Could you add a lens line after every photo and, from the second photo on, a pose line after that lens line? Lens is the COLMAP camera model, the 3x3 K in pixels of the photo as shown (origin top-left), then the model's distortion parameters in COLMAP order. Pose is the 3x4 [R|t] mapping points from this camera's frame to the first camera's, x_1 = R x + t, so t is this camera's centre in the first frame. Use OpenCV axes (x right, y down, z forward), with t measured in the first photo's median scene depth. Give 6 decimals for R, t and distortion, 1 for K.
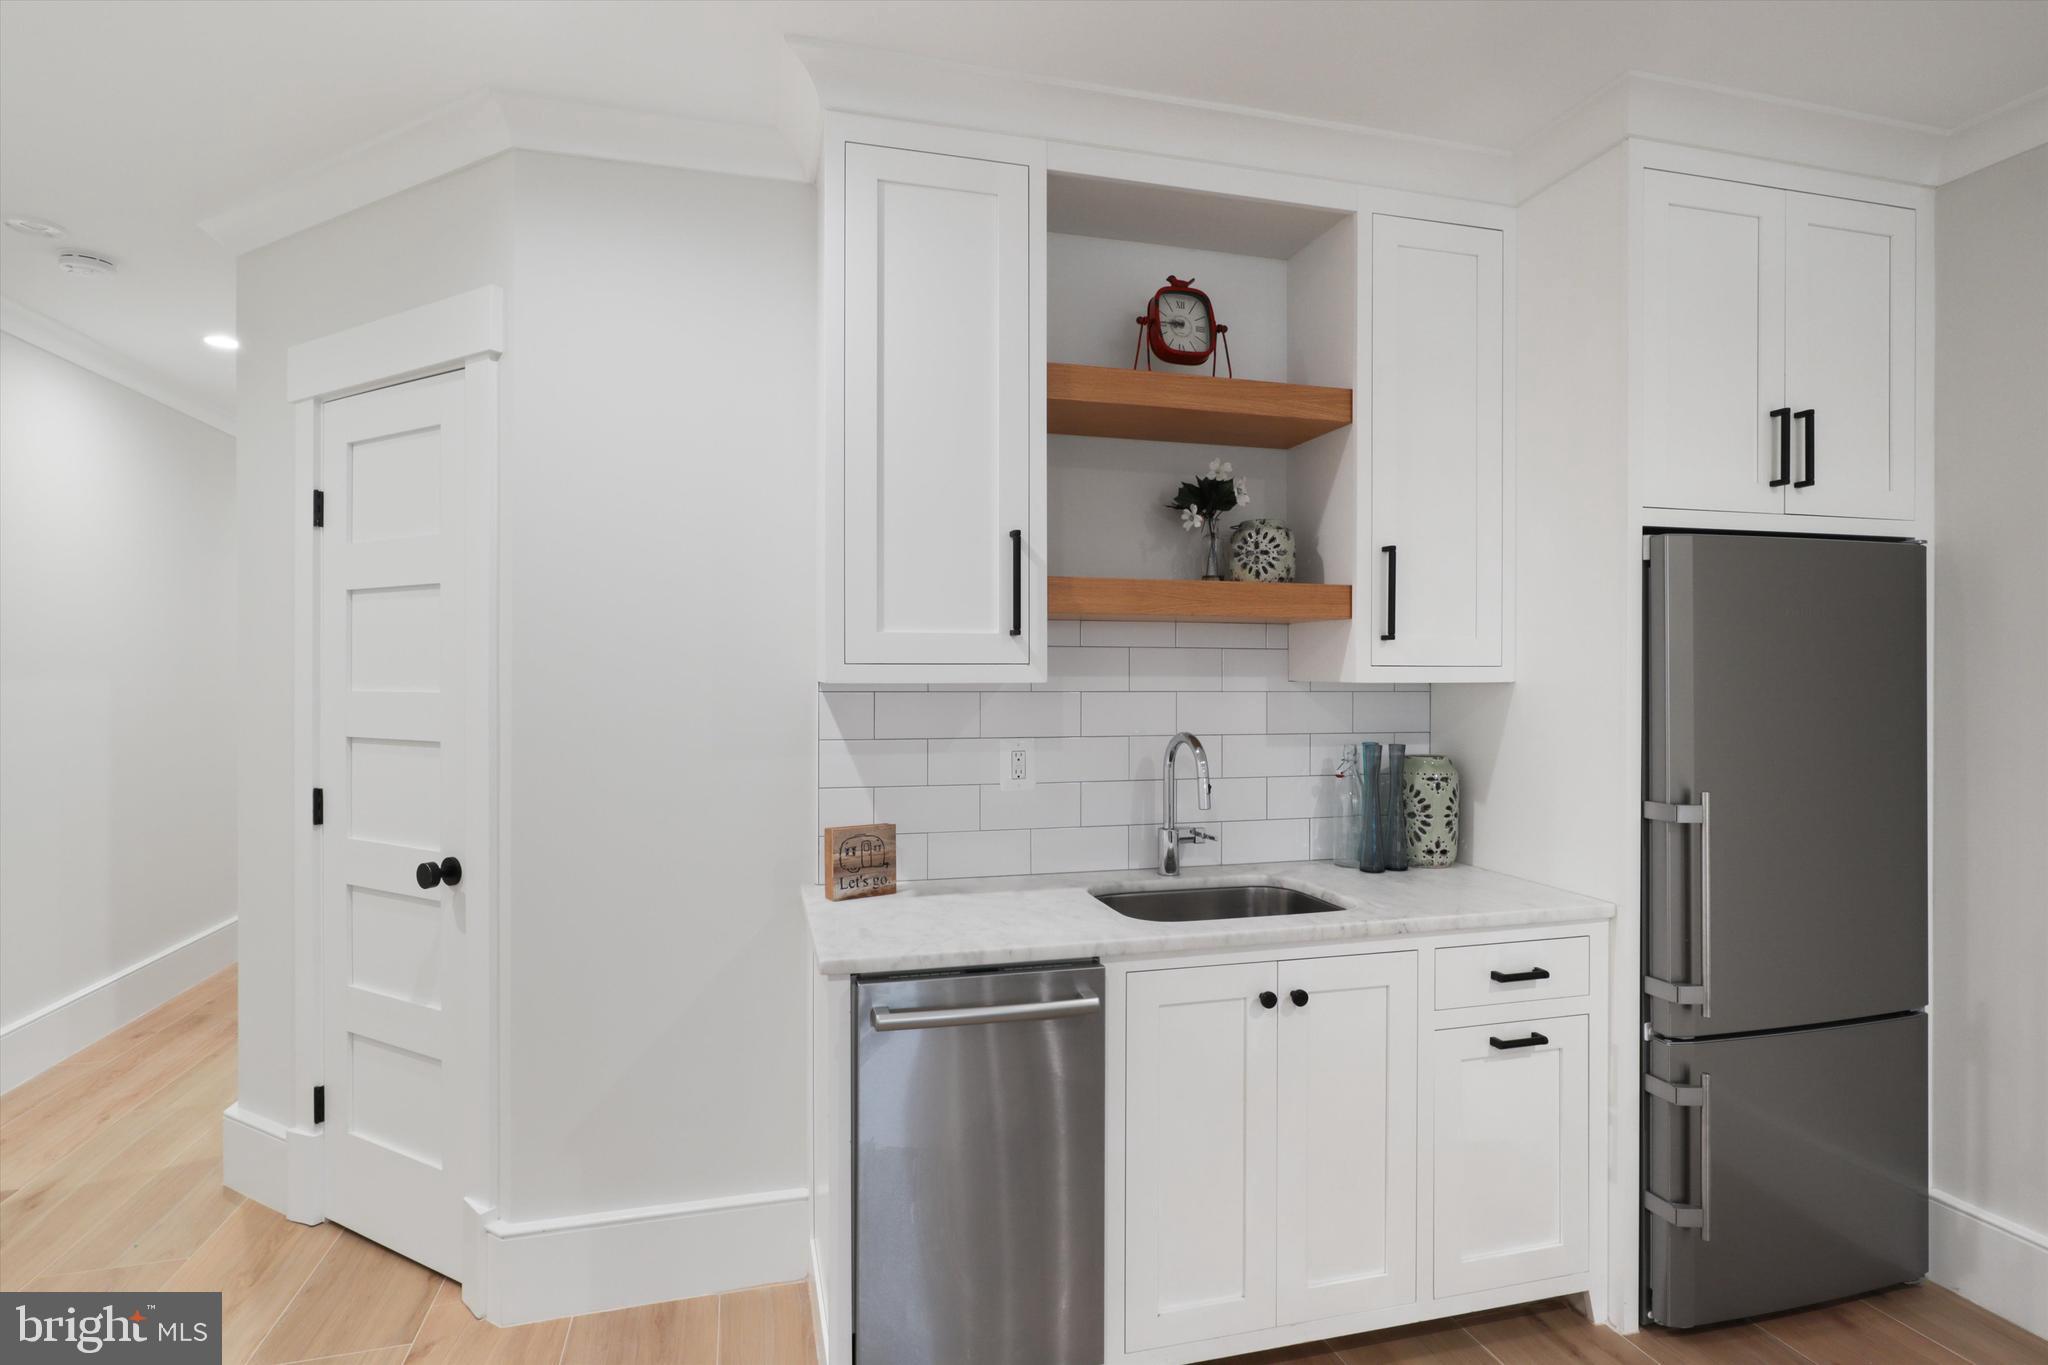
lens RADIAL K [[1017.5, 0, 1020.0], [0, 1017.5, 675.1], [0, 0, 1]] dist [-0.004268, 0.000825]
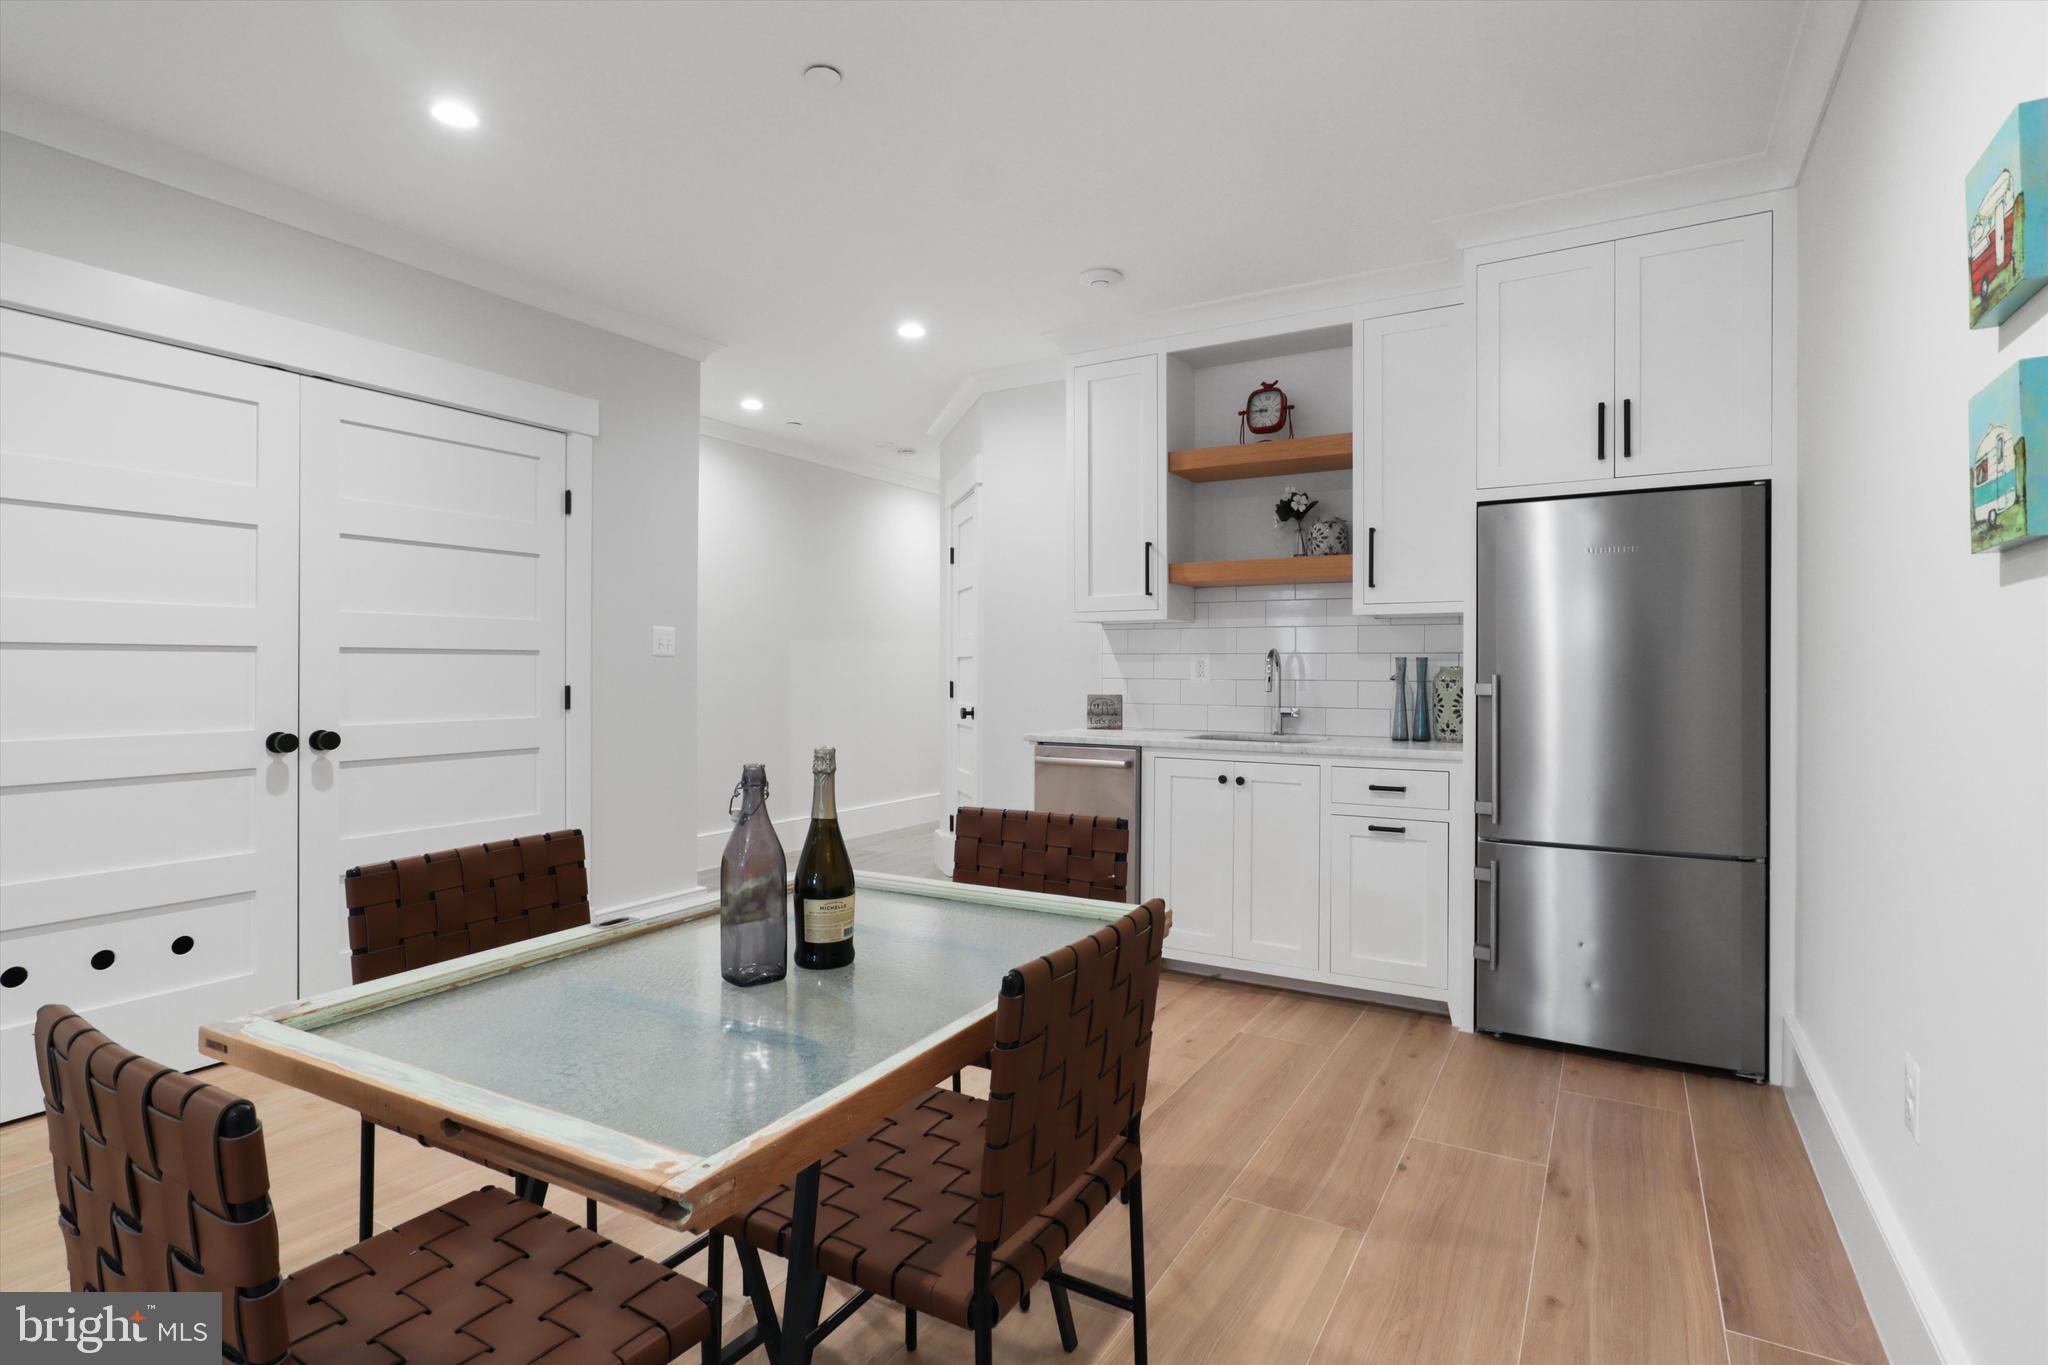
lens RADIAL K [[1017.5, 0, 1031.6], [0, 1017.5, 674.0], [0, 0, 1]] dist [-0.004268, 0.000825]
pose [[0.704609, 0.004864, -0.709579, 1.106160], [-0.001070, 0.999983, 0.005792, 0.090826], [0.709595, -0.003322, 0.704602, -0.492096]]
